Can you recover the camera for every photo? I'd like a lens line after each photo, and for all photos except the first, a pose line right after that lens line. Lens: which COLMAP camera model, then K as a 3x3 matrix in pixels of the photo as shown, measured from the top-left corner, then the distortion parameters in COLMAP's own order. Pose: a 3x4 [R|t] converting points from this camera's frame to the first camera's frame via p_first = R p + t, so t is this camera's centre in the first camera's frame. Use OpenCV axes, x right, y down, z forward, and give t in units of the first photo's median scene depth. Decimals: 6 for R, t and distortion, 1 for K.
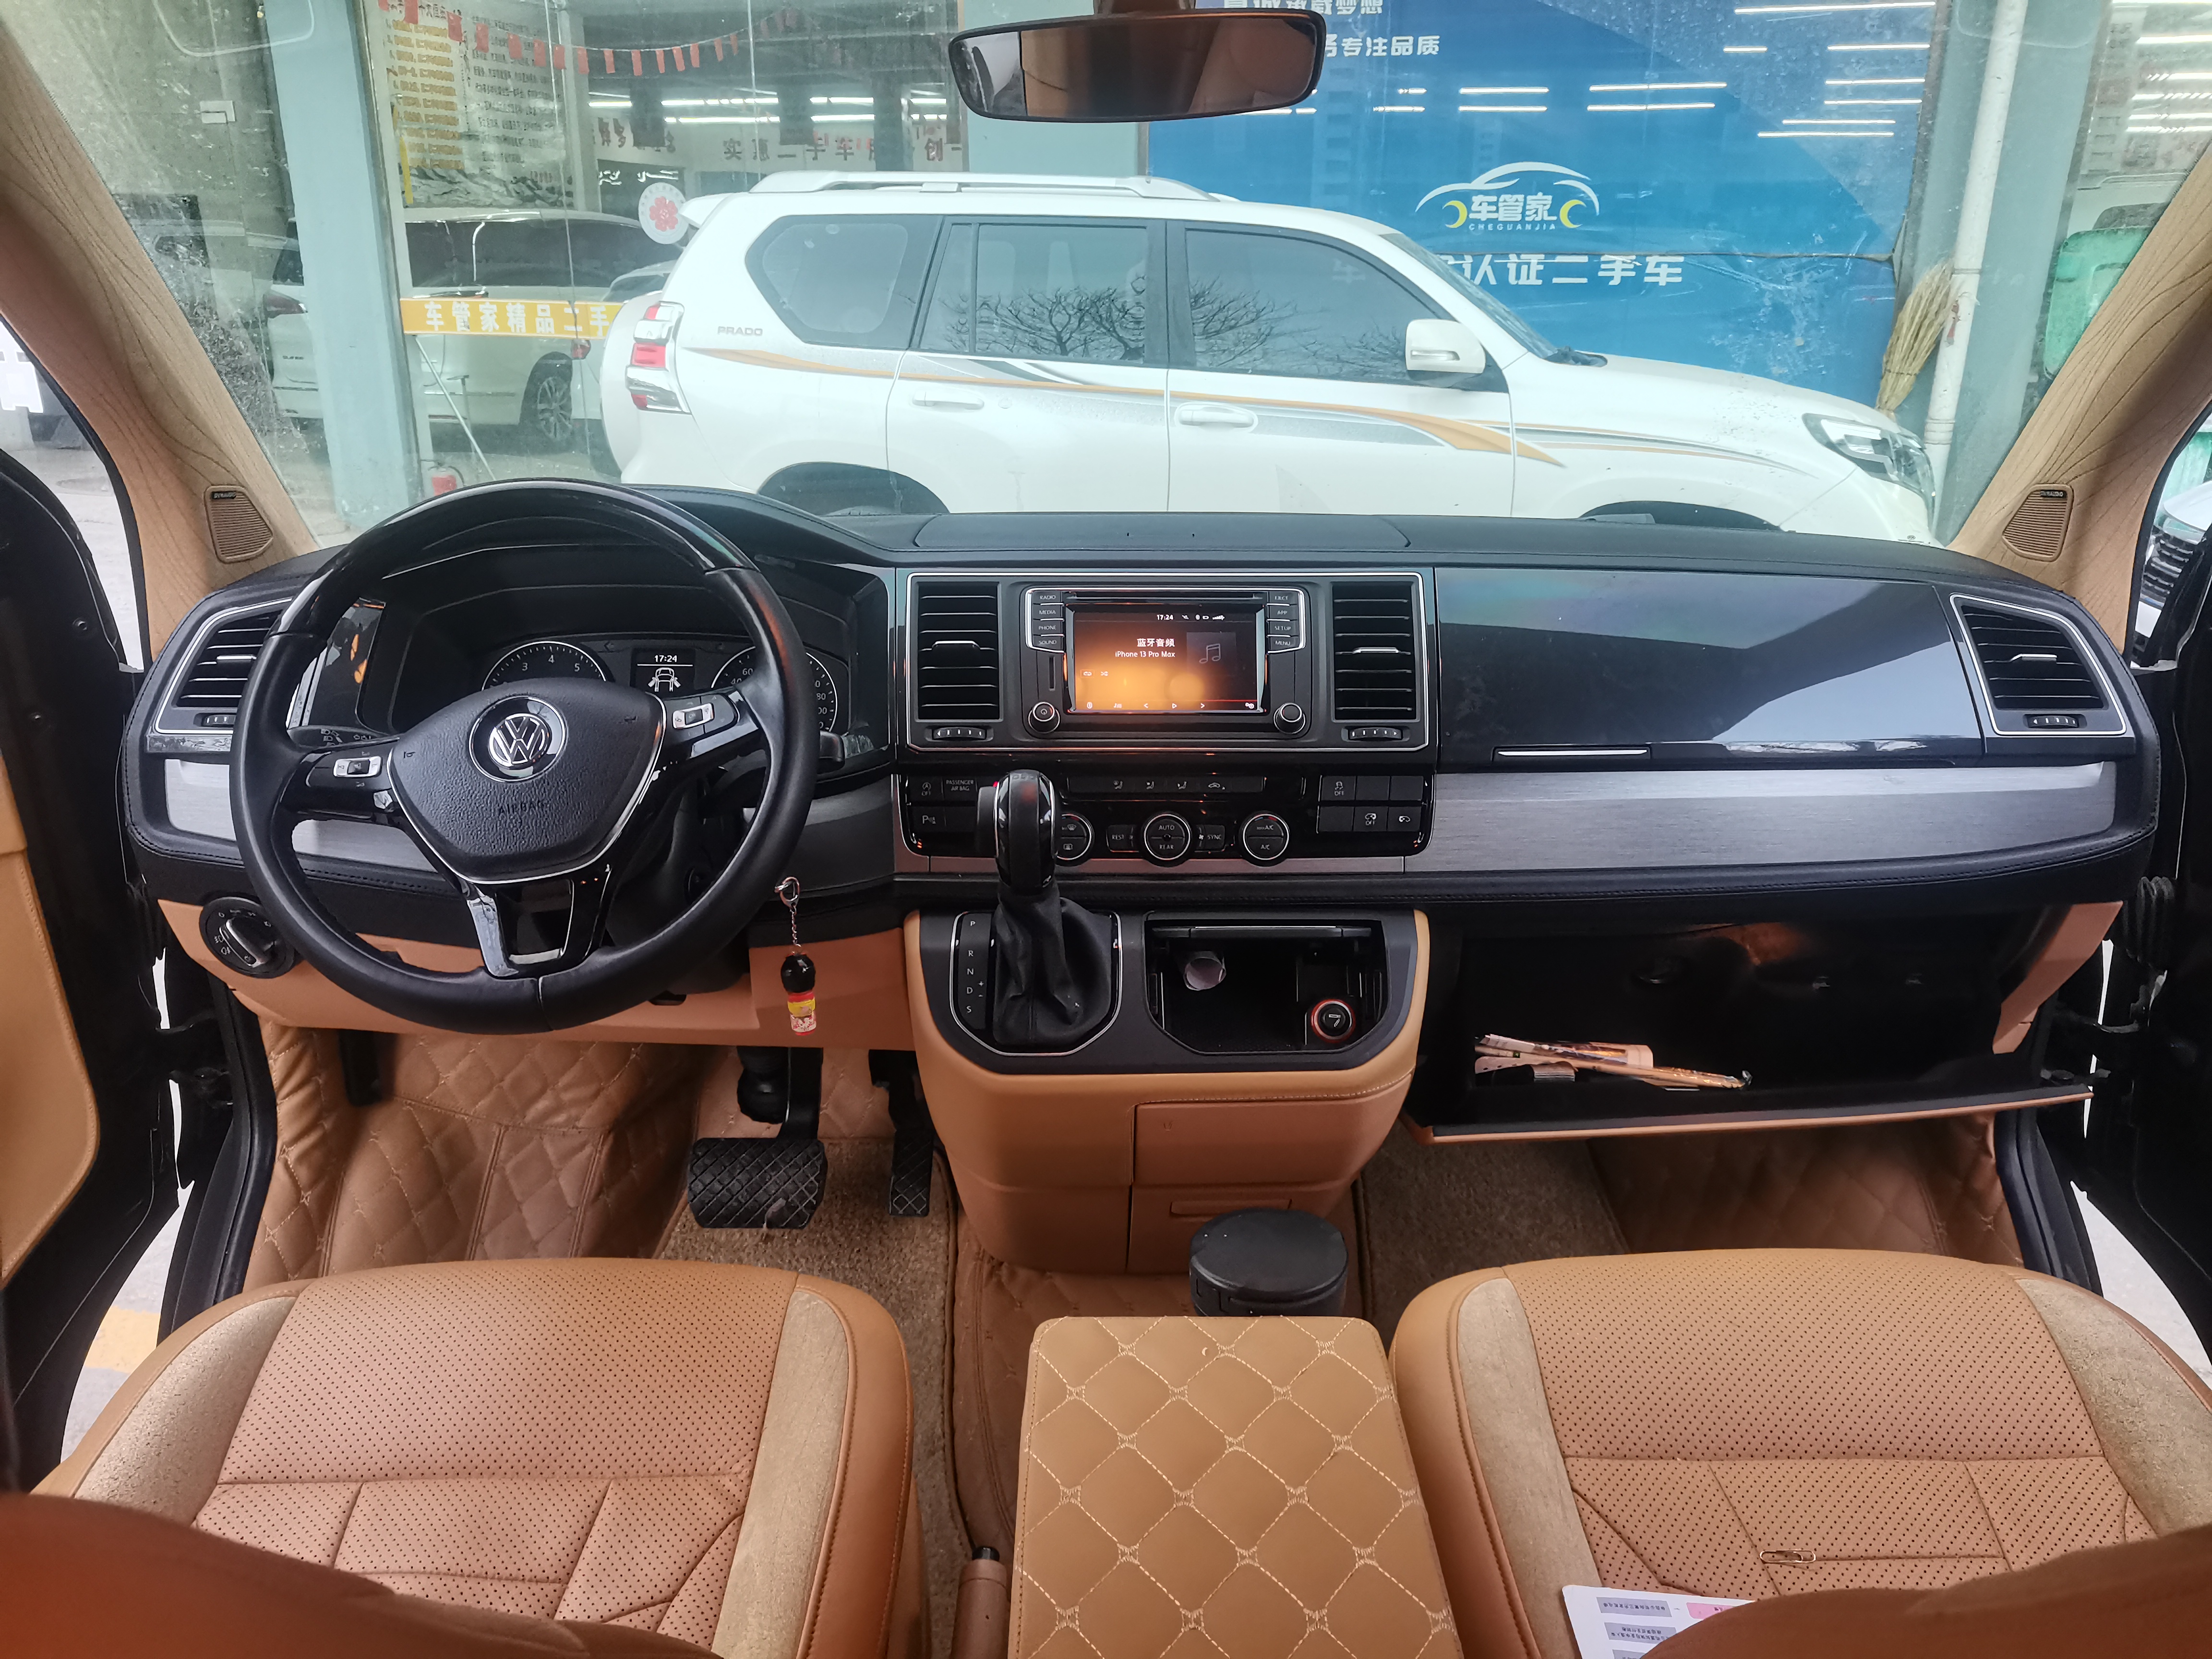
lens RADIAL K [[1688.0, 0, 1115.7], [0, 1688.0, 819.8], [0, 0, 1]] dist [0.061010, -0.095921]
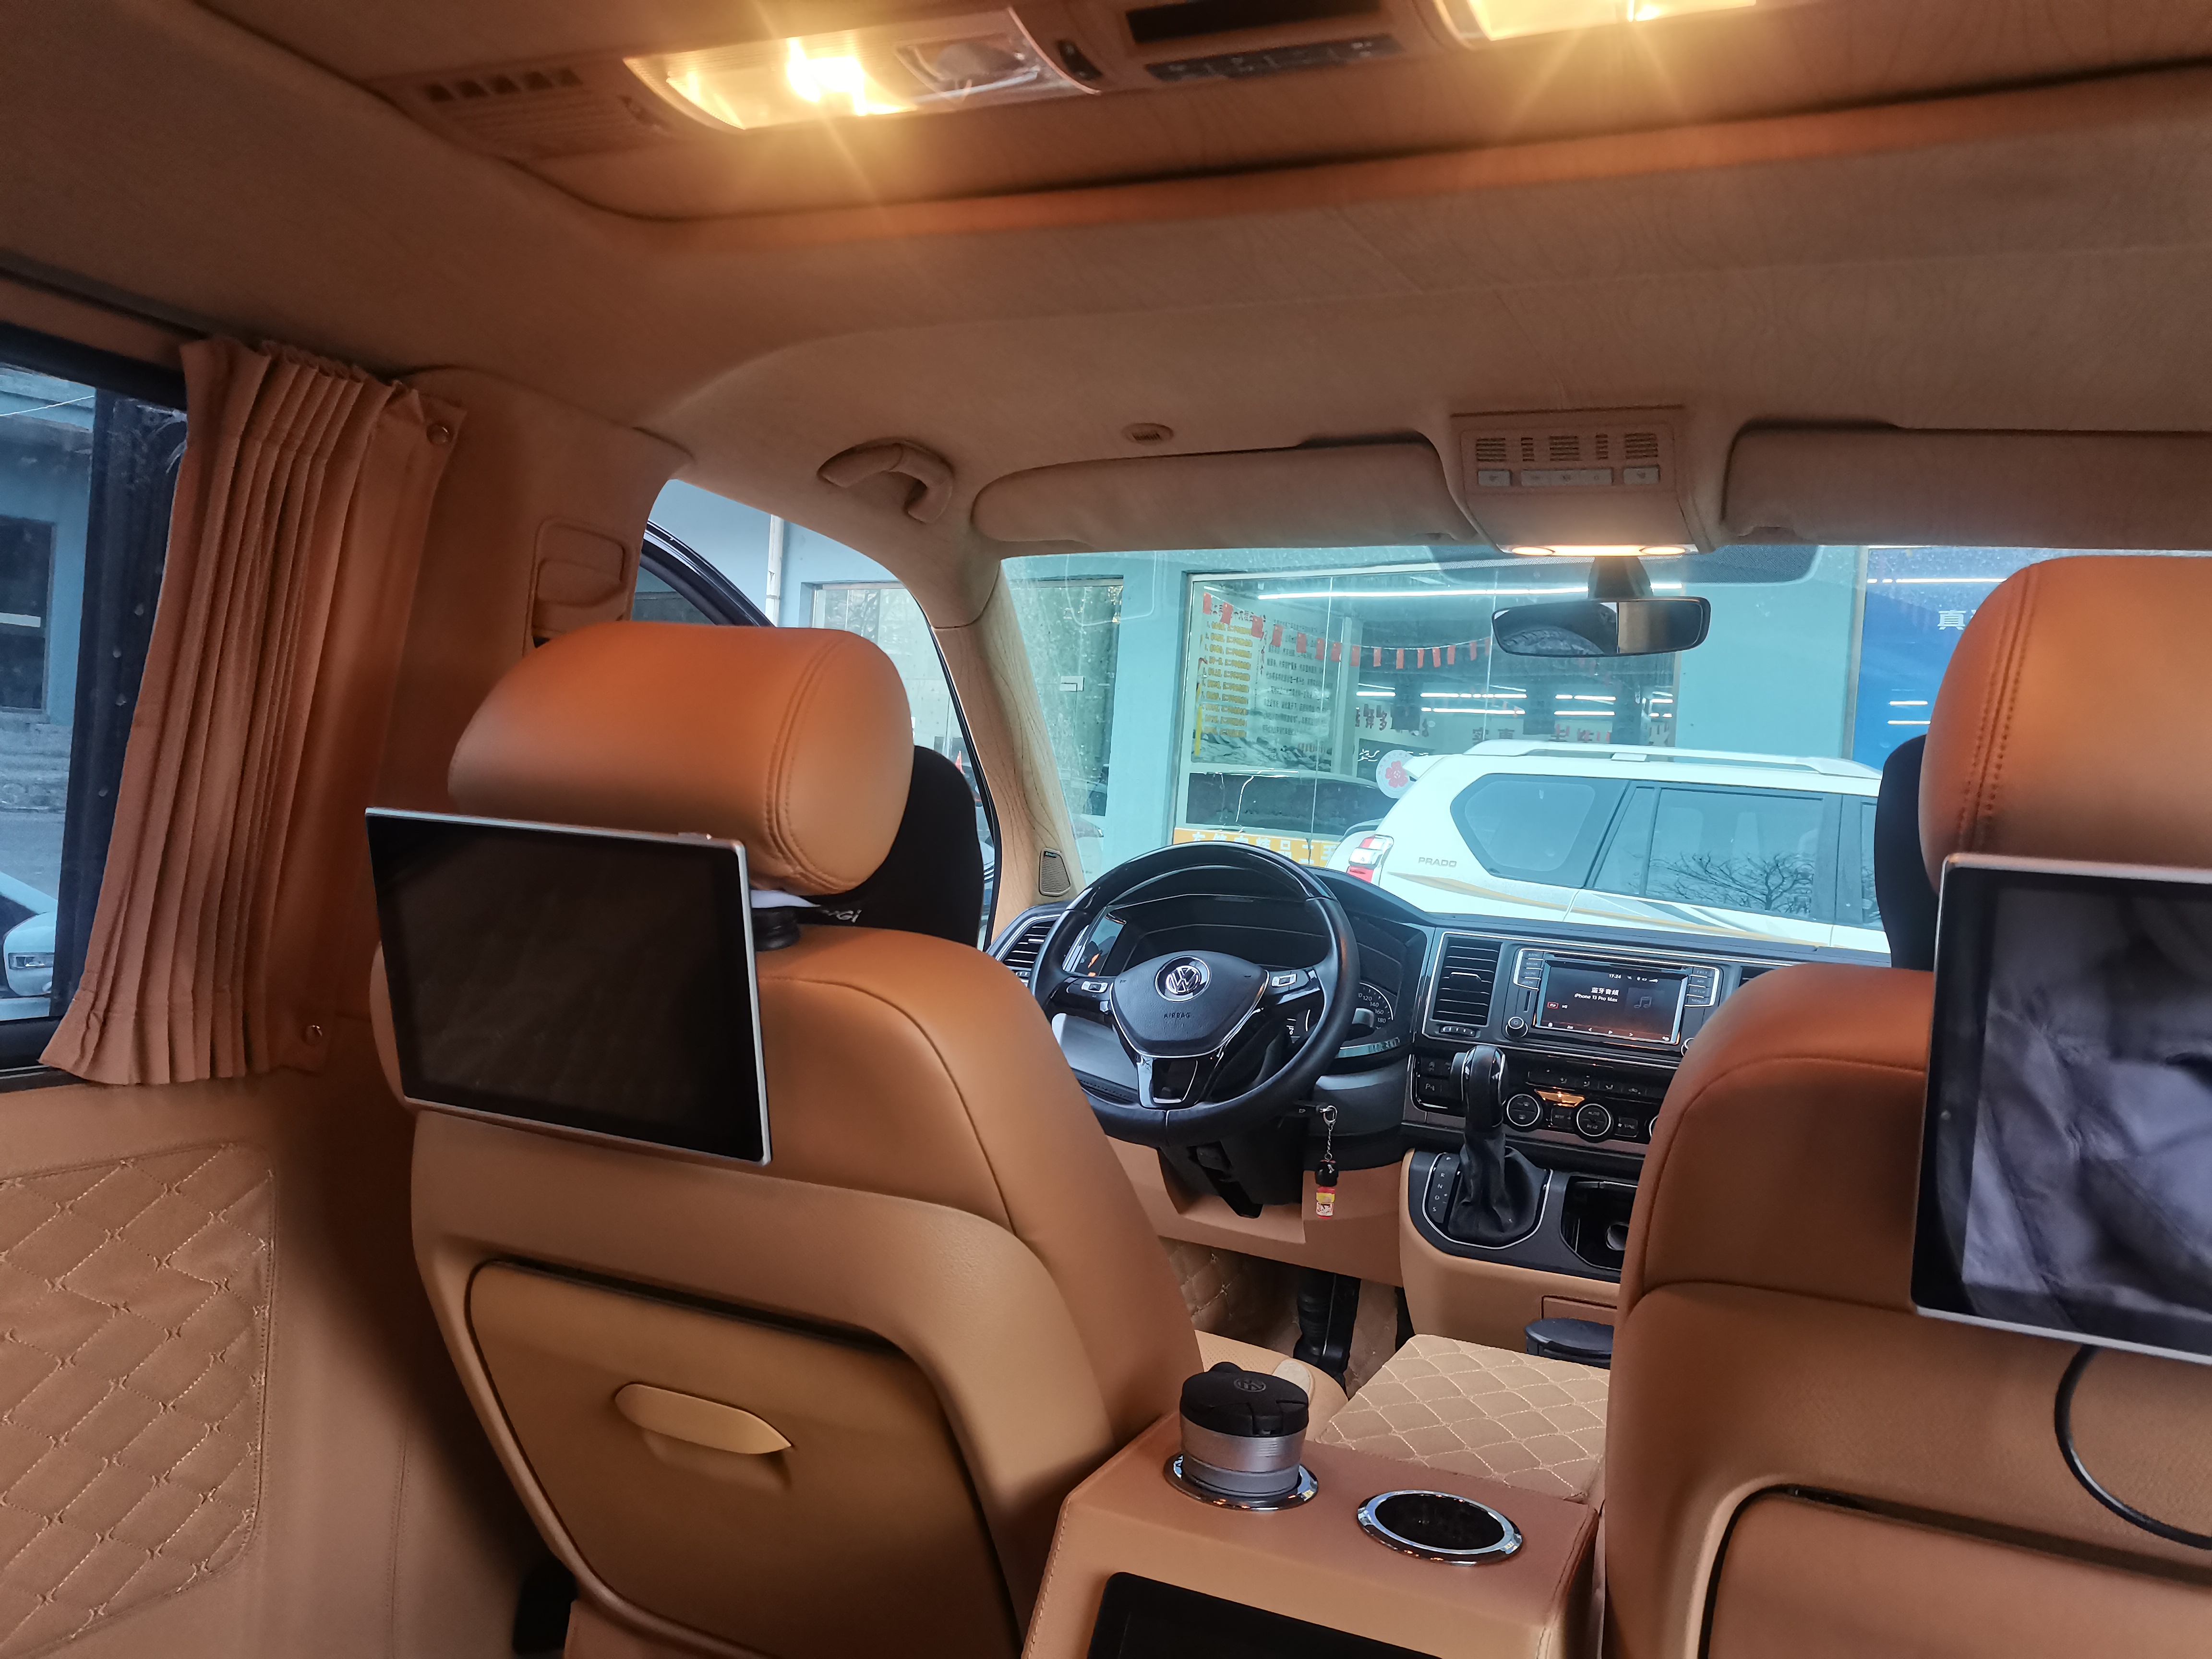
lens RADIAL K [[1688.0, 0, 1115.7], [0, 1688.0, 819.8], [0, 0, 1]] dist [0.061010, -0.095921]
pose [[0.910954, 0.068028, -0.406861, 0.049067], [-0.195417, 0.939780, -0.280403, 0.054170], [0.363285, 0.334942, 0.869390, -0.101436]]
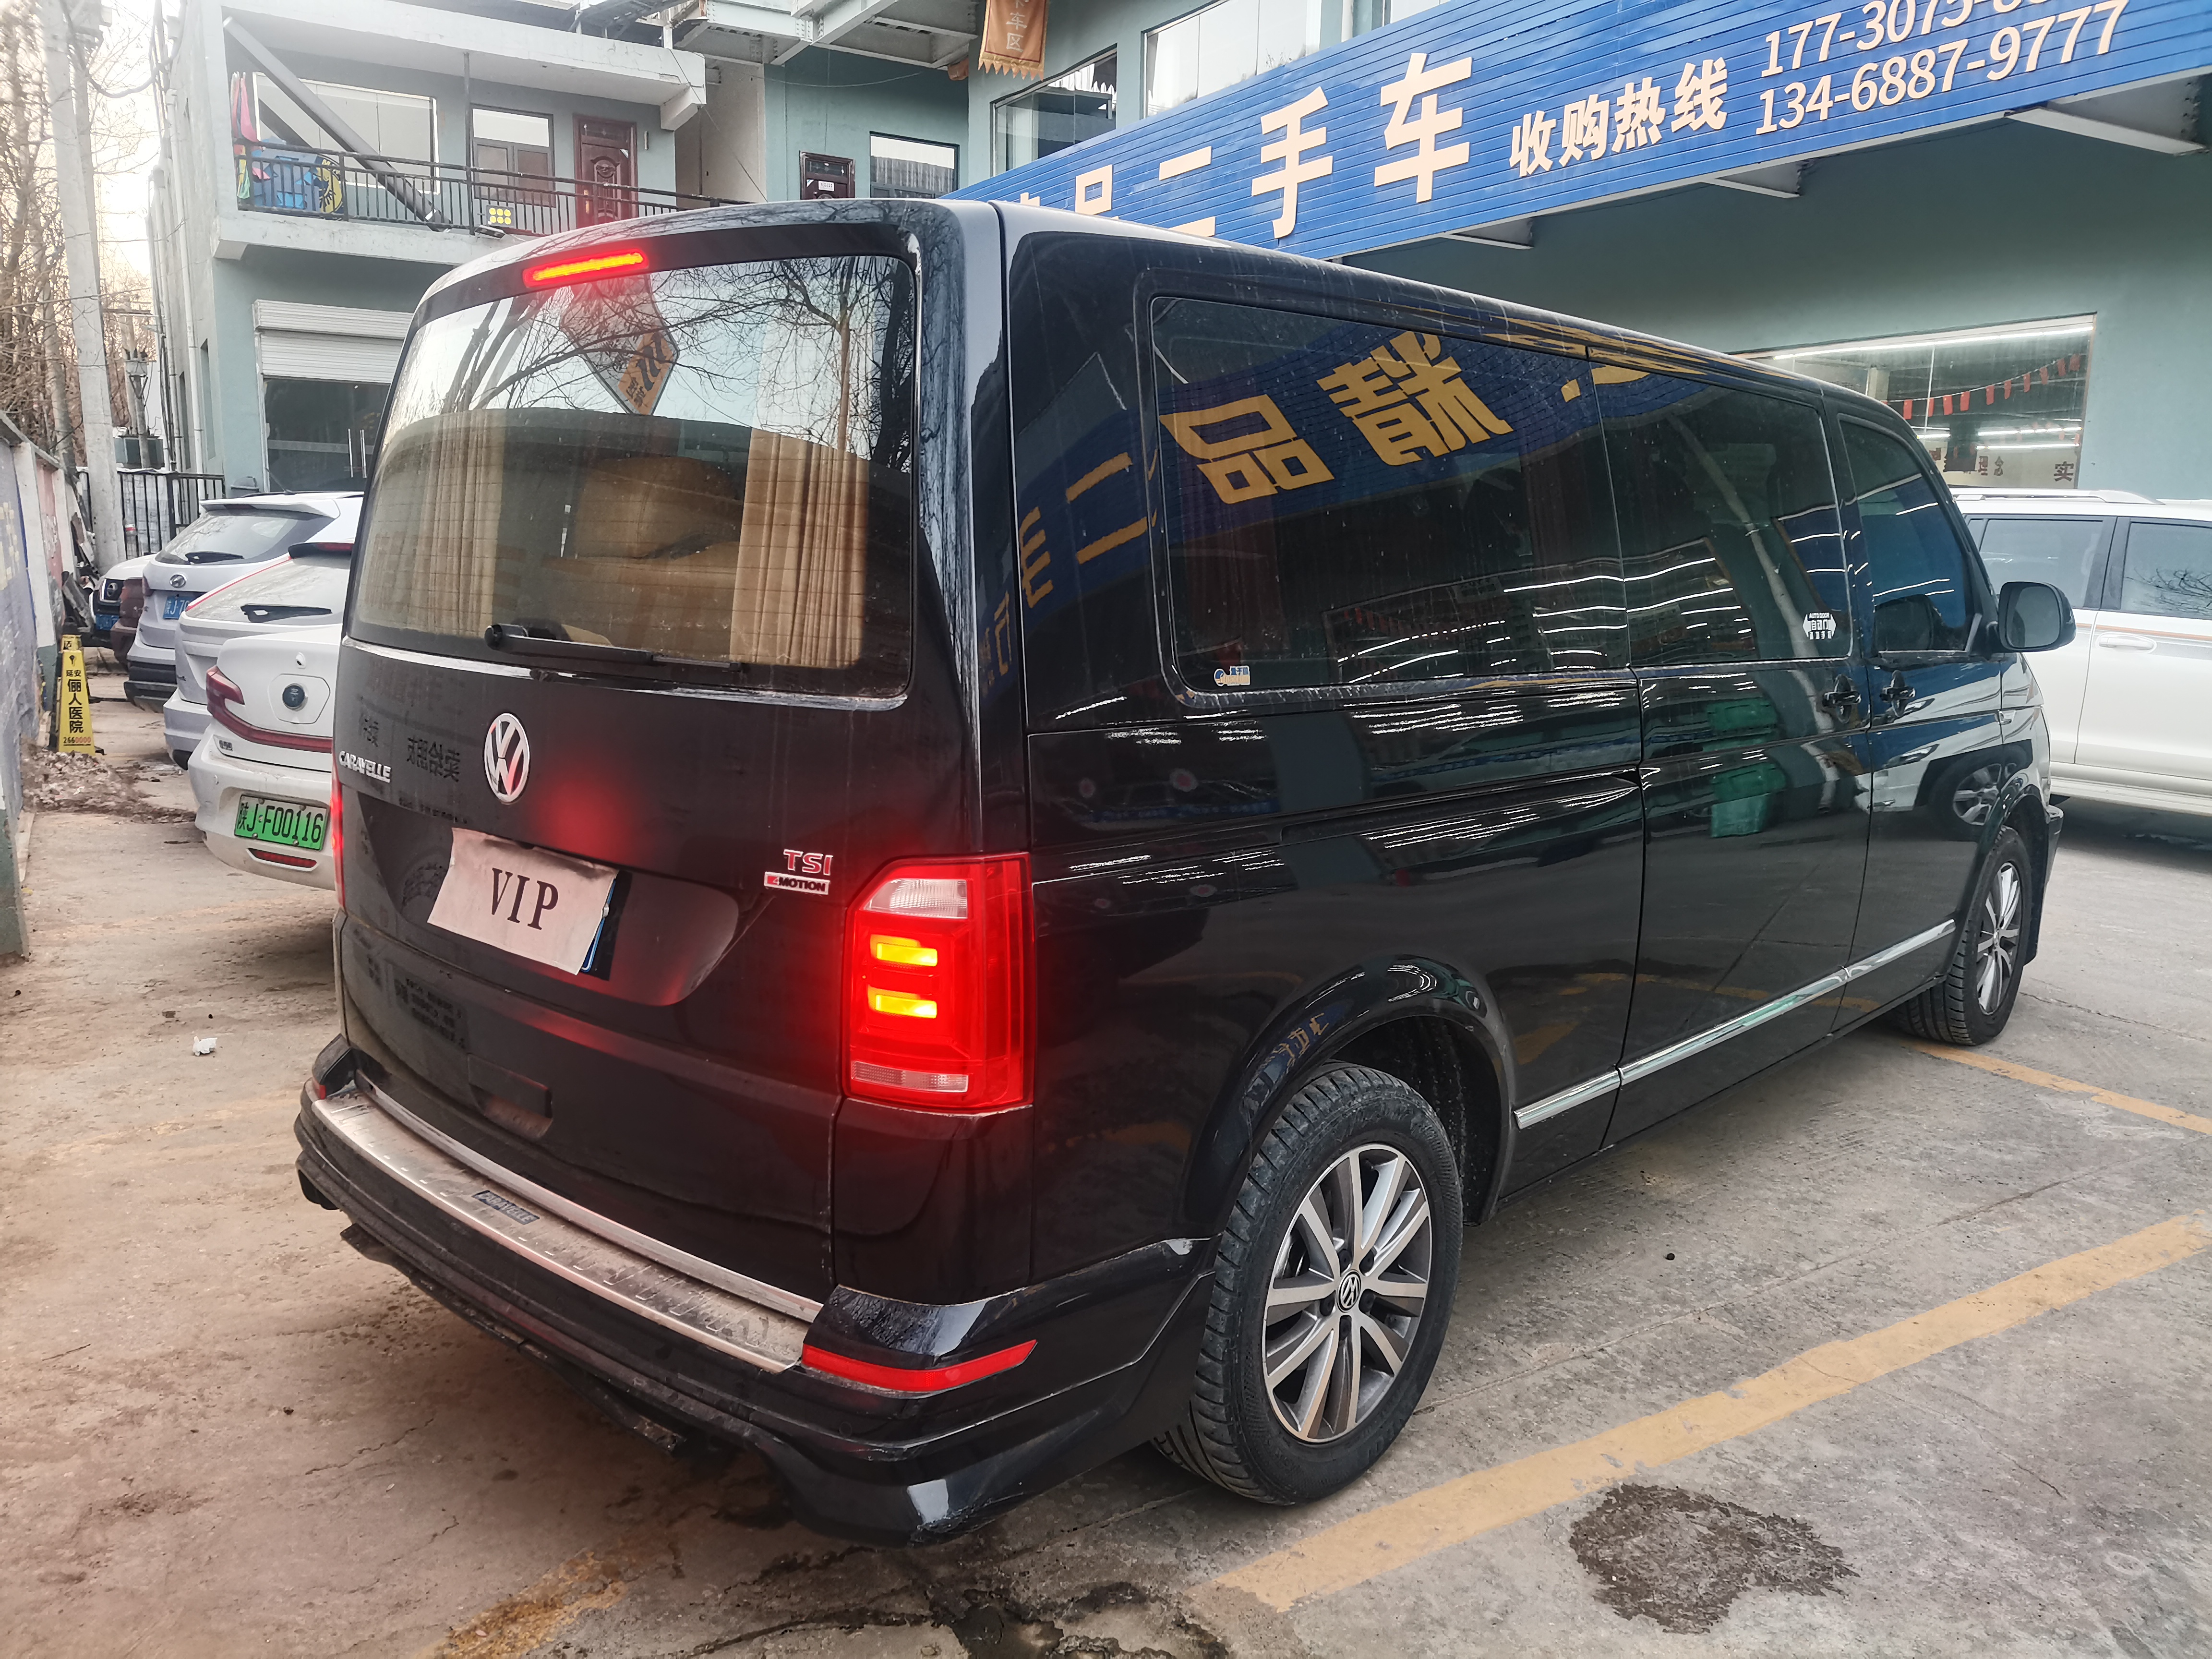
lens RADIAL K [[1688.0, 0, 1115.7], [0, 1688.0, 819.8], [0, 0, 1]] dist [0.061010, -0.095921]
pose [[0.746862, 0.129773, -0.652193, 0.250277], [-0.241068, 0.966895, -0.083668, 0.160949], [0.619744, 0.219711, 0.753422, -0.410774]]
